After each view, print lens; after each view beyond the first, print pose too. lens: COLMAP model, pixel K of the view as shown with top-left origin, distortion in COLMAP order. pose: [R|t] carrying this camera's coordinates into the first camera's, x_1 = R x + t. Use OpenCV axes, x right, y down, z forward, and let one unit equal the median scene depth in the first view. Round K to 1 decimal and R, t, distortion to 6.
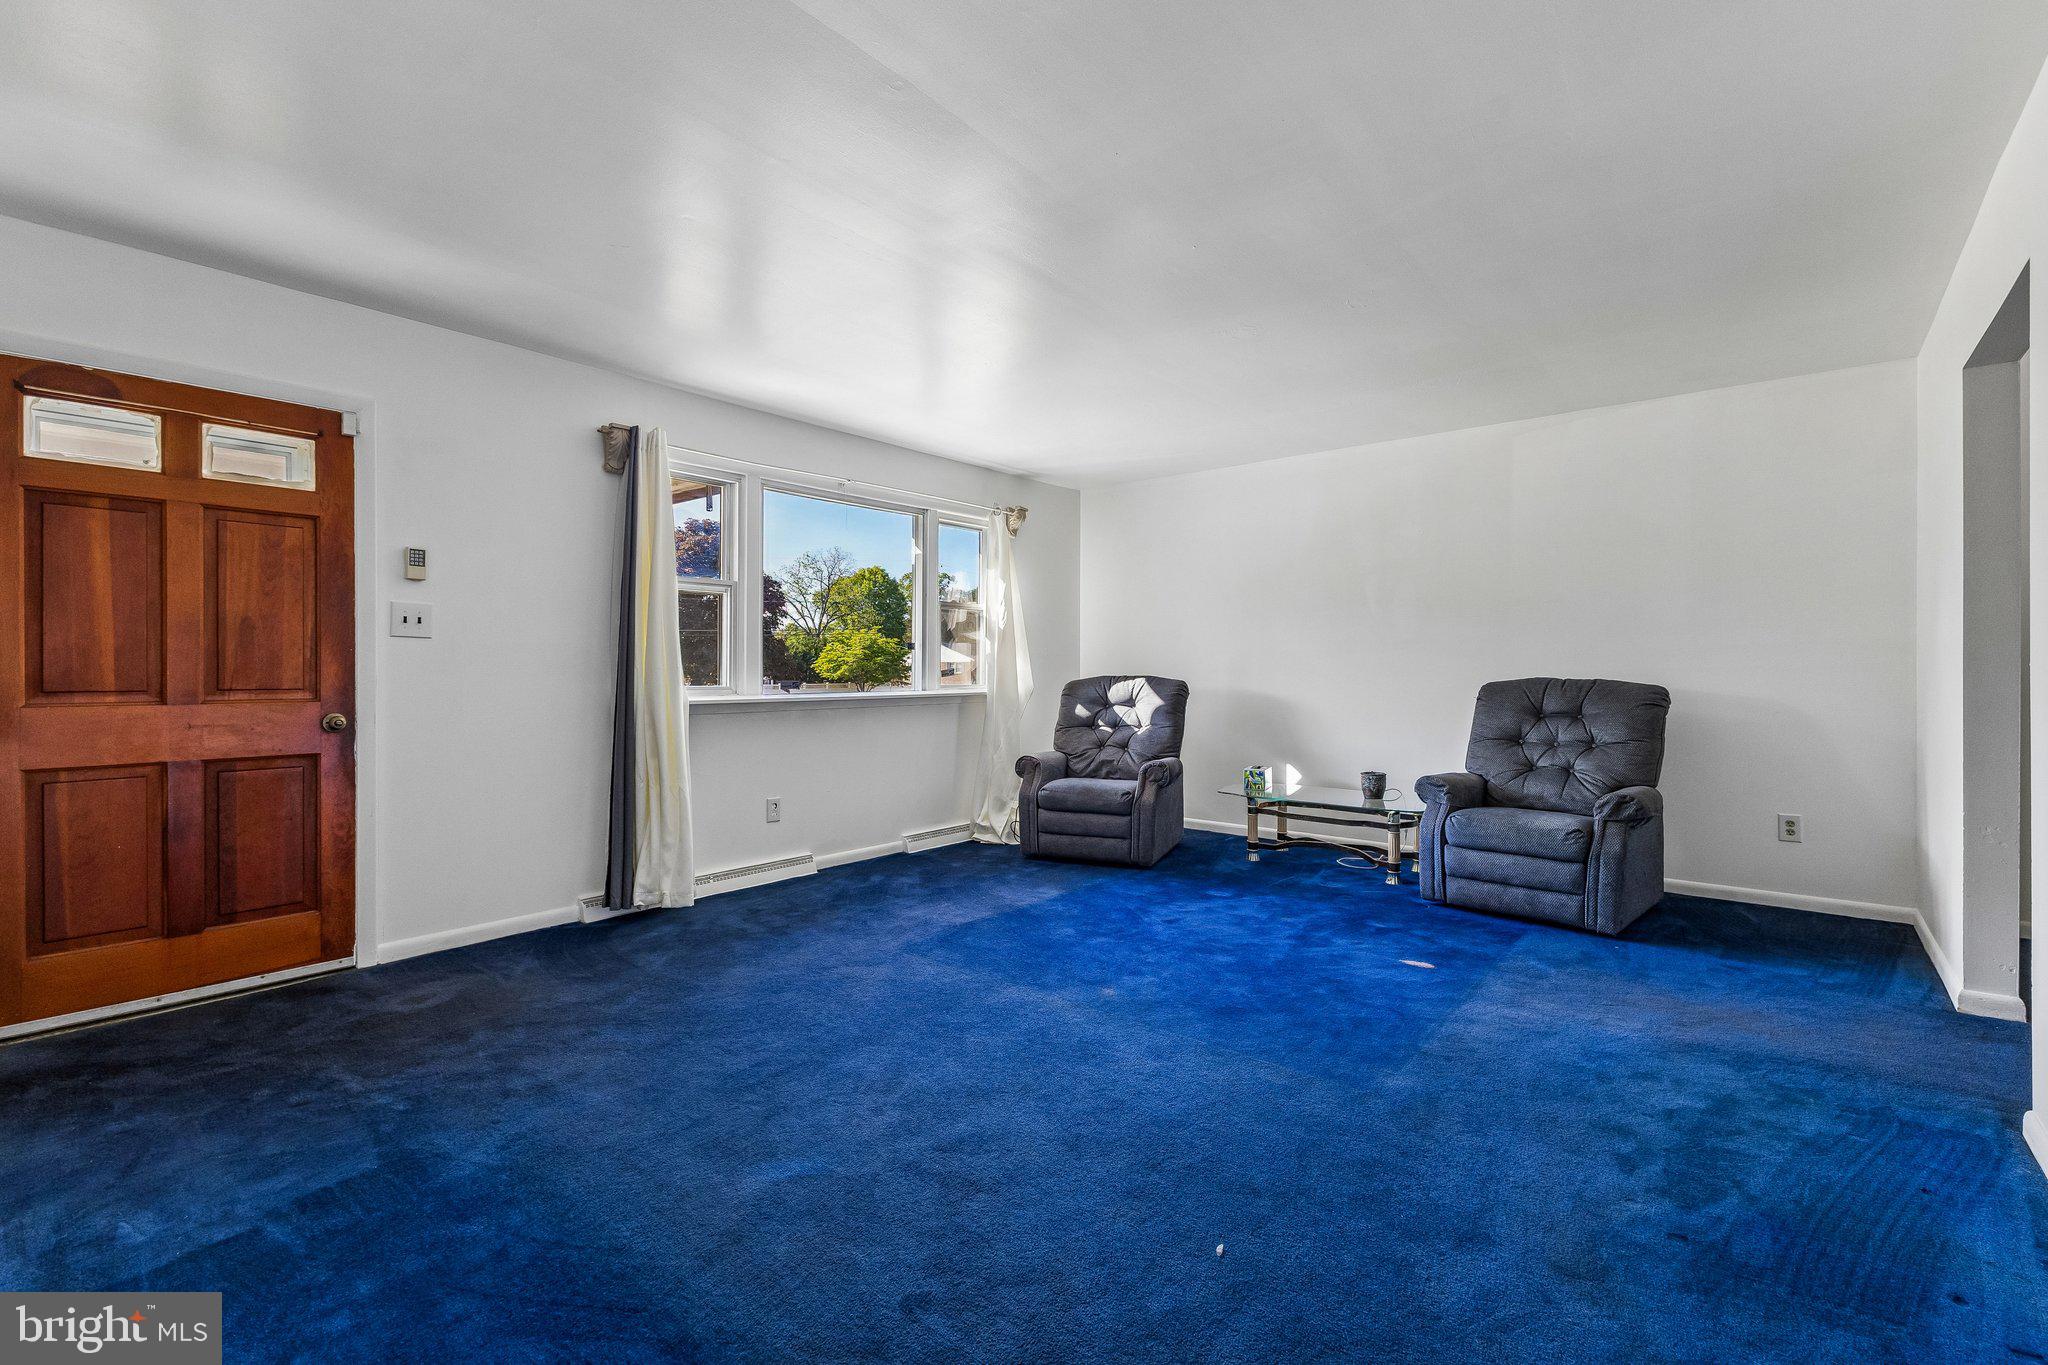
lens RADIAL K [[888.9, 0, 1021.9], [0, 888.9, 679.9], [0, 0, 1]] dist [0.013082, 0.000385]
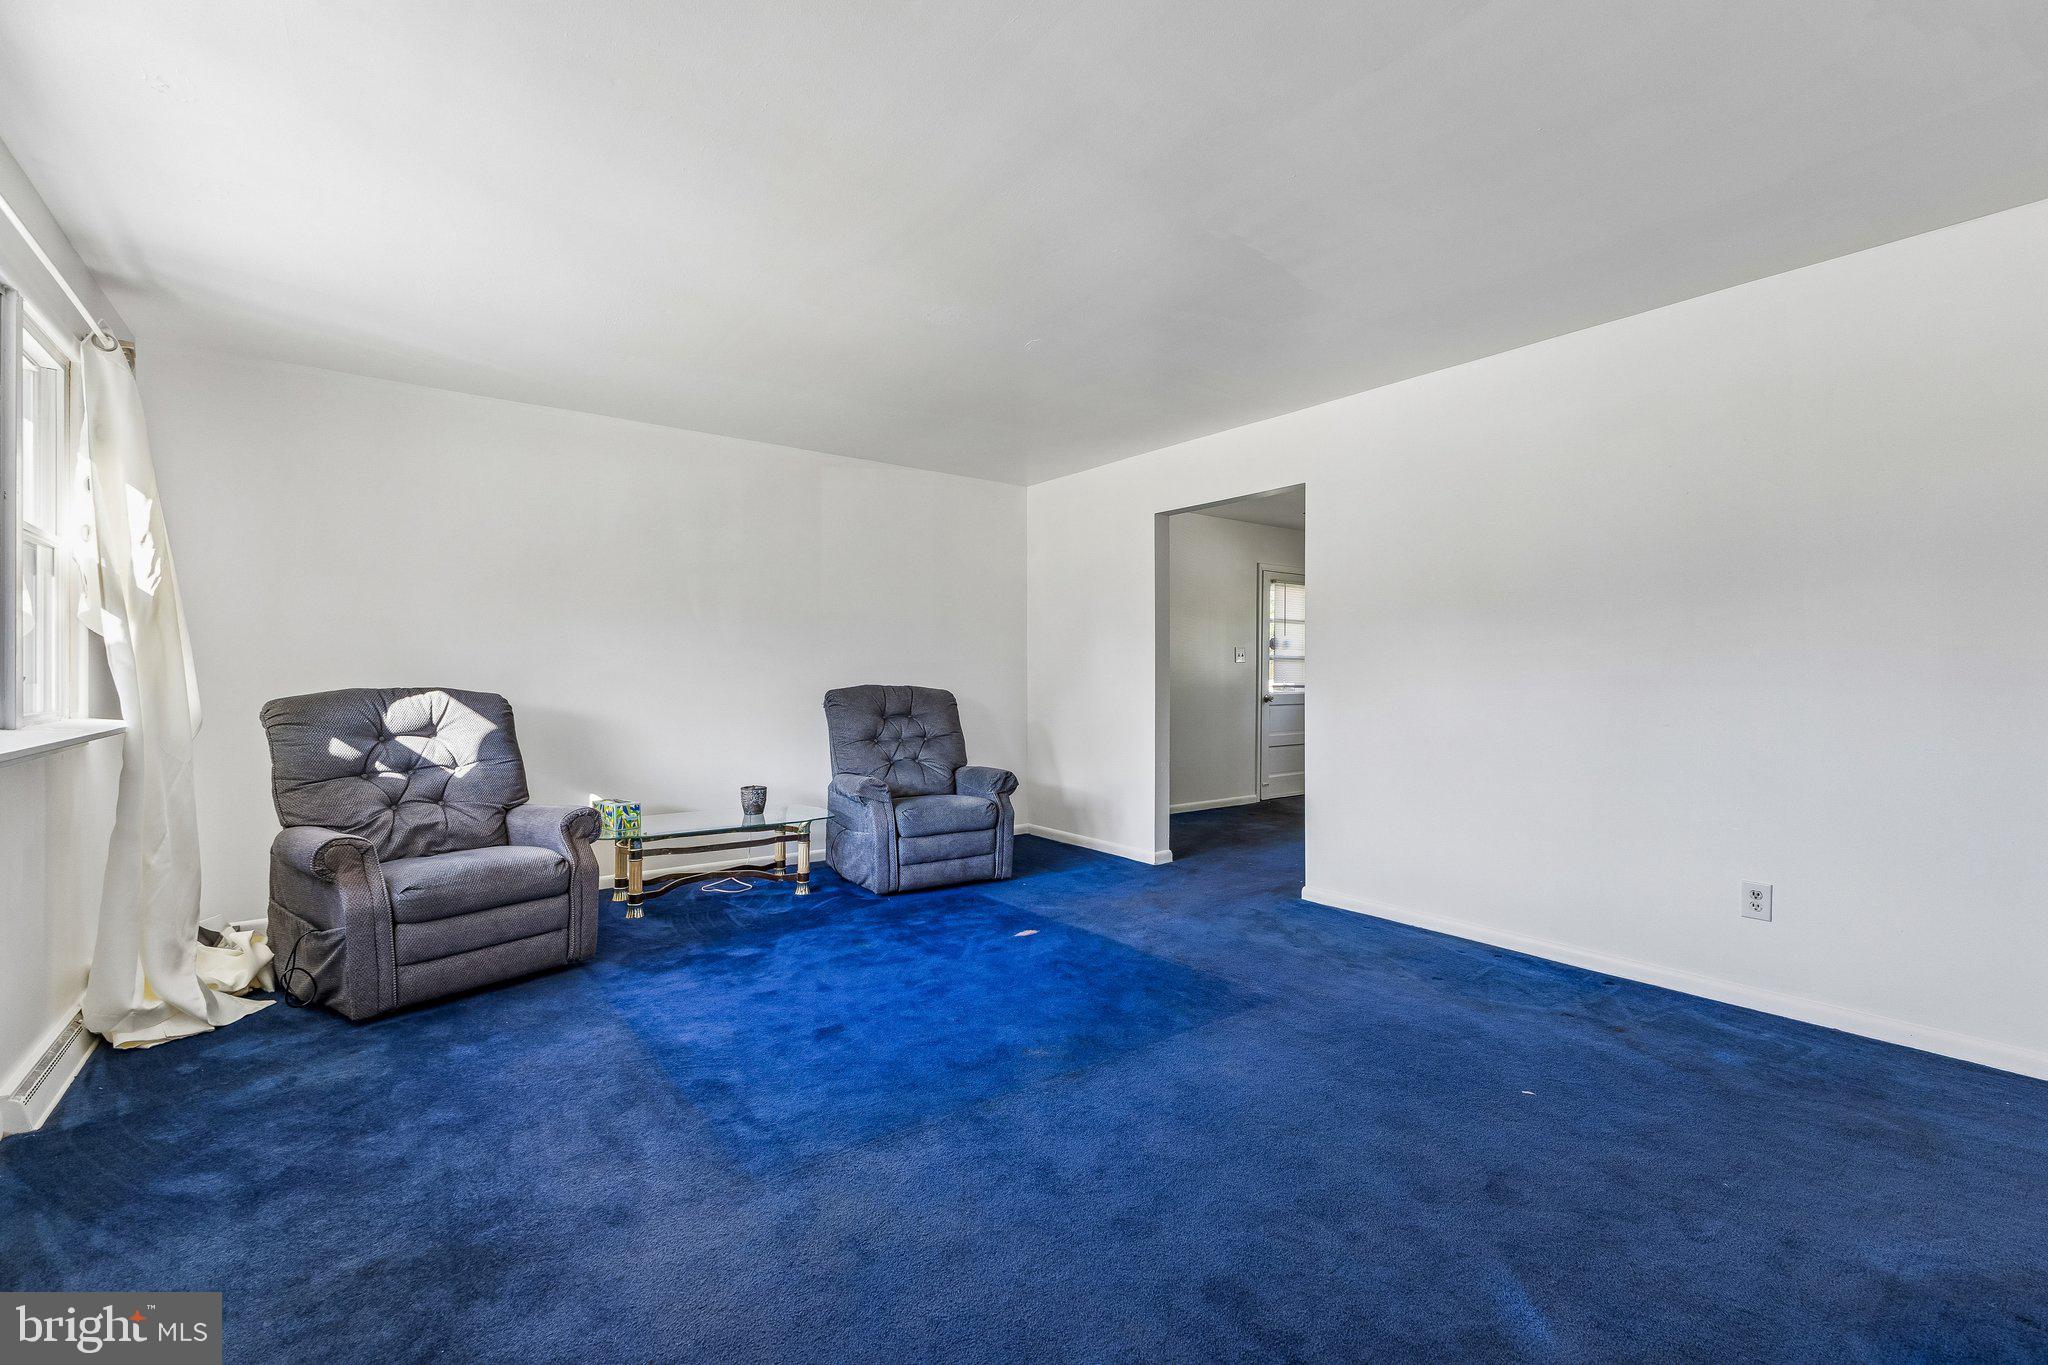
lens RADIAL K [[888.9, 0, 1021.1], [0, 888.9, 678.3], [0, 0, 1]] dist [0.013082, 0.000385]
pose [[0.229816, -0.000346, 0.973234, -0.469882], [0.013092, 0.999911, -0.002736, -0.004758], [-0.973146, 0.013371, 0.229800, 0.516254]]
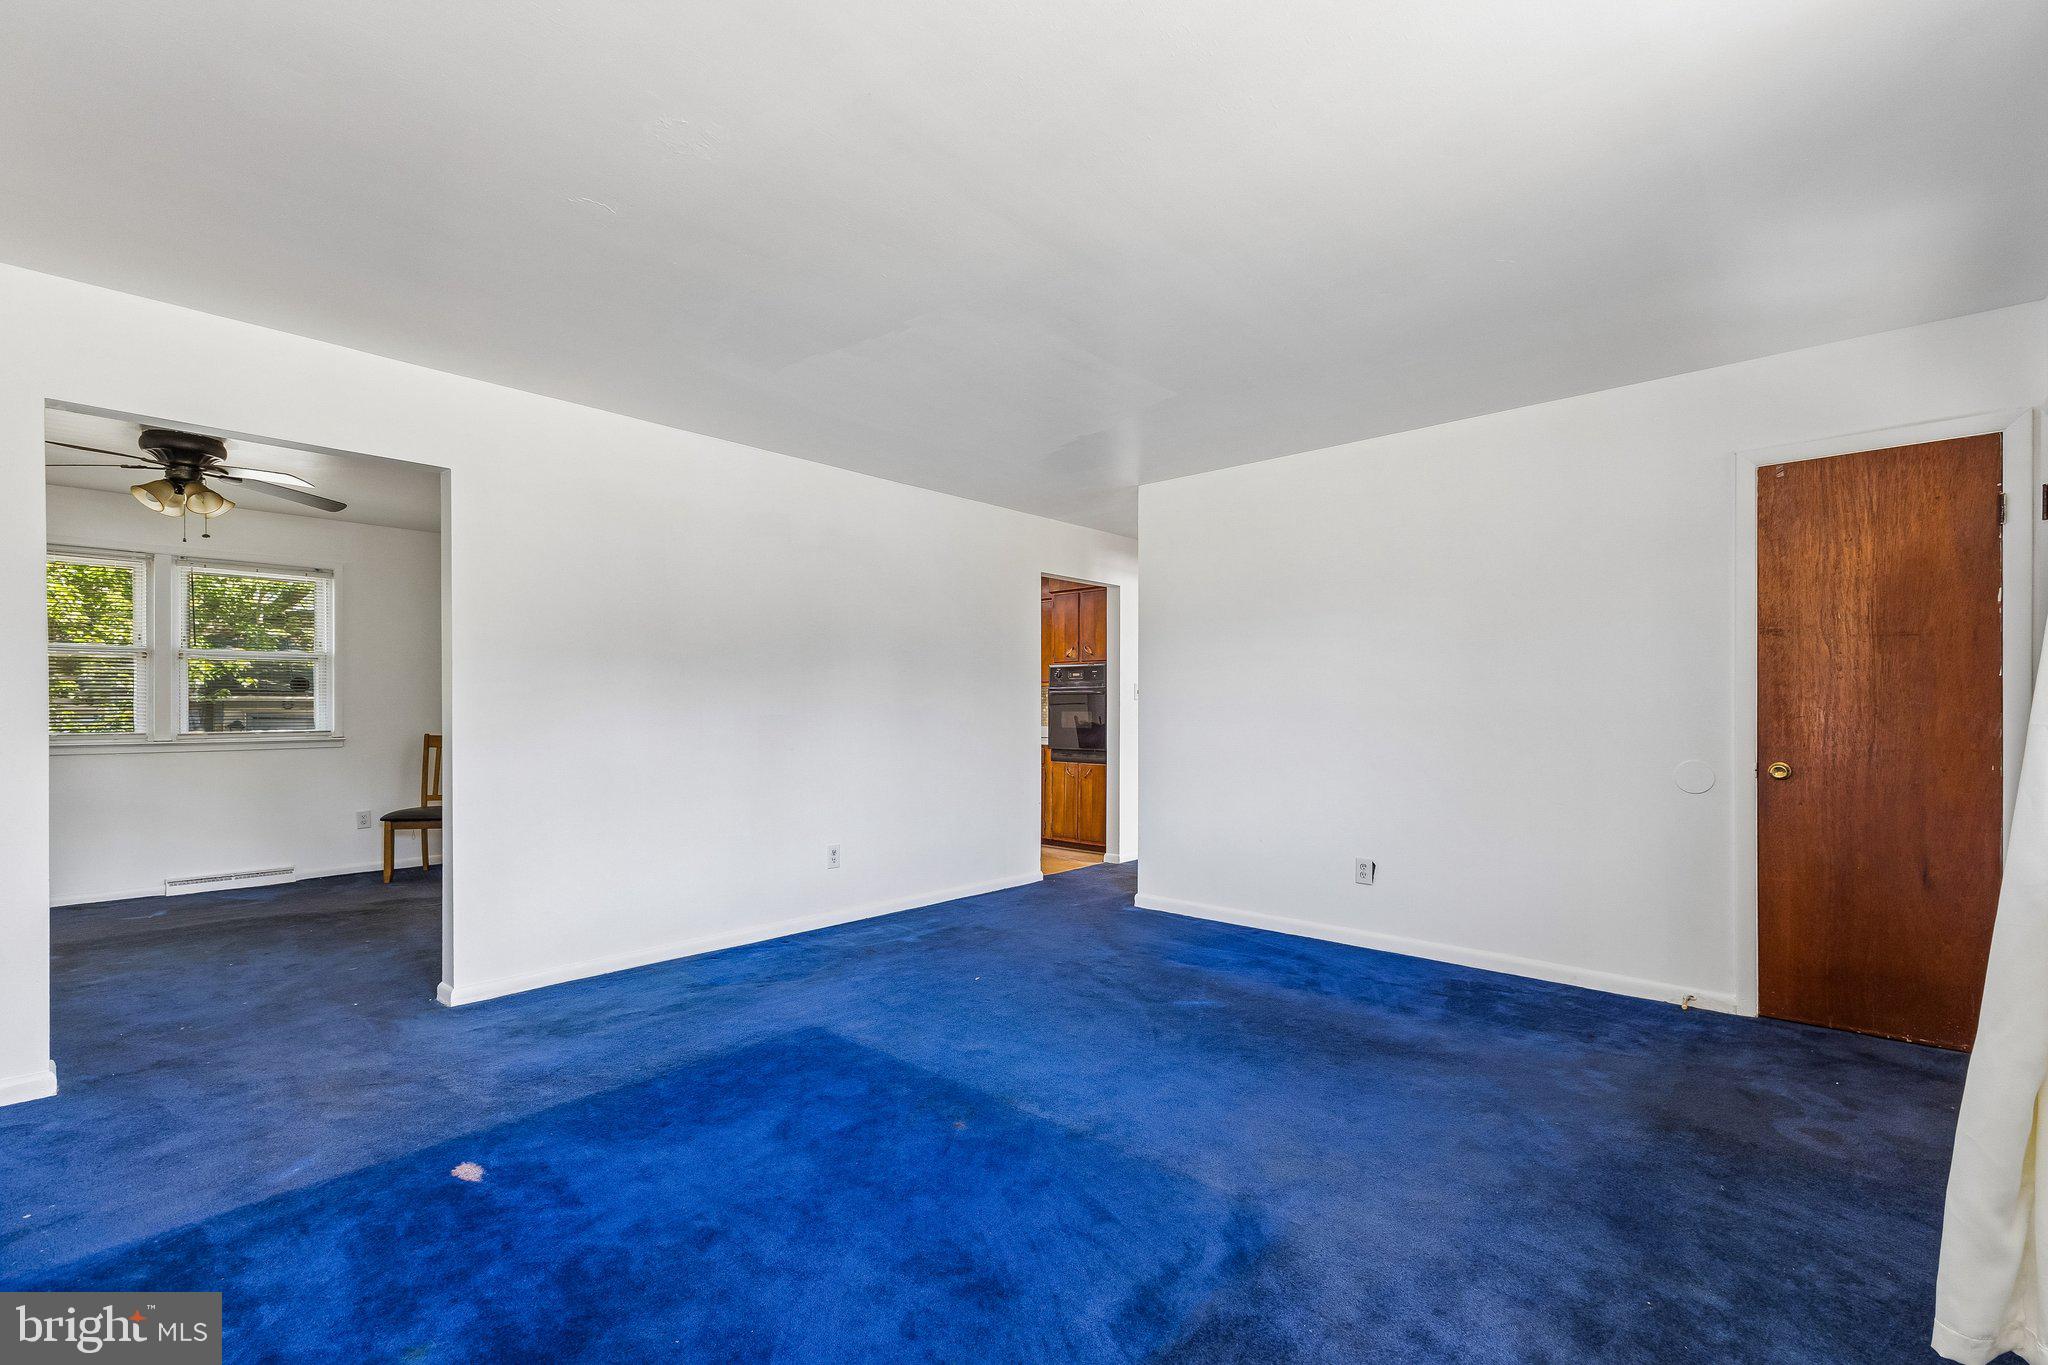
lens RADIAL K [[888.9, 0, 1032.5], [0, 888.9, 715.6], [0, 0, 1]] dist [0.013082, 0.000385]
pose [[-0.999178, -0.001725, 0.040499, 0.000375], [-0.000781, 0.999728, 0.023328, -0.024171], [-0.040528, 0.023277, -0.998907, 1.141842]]
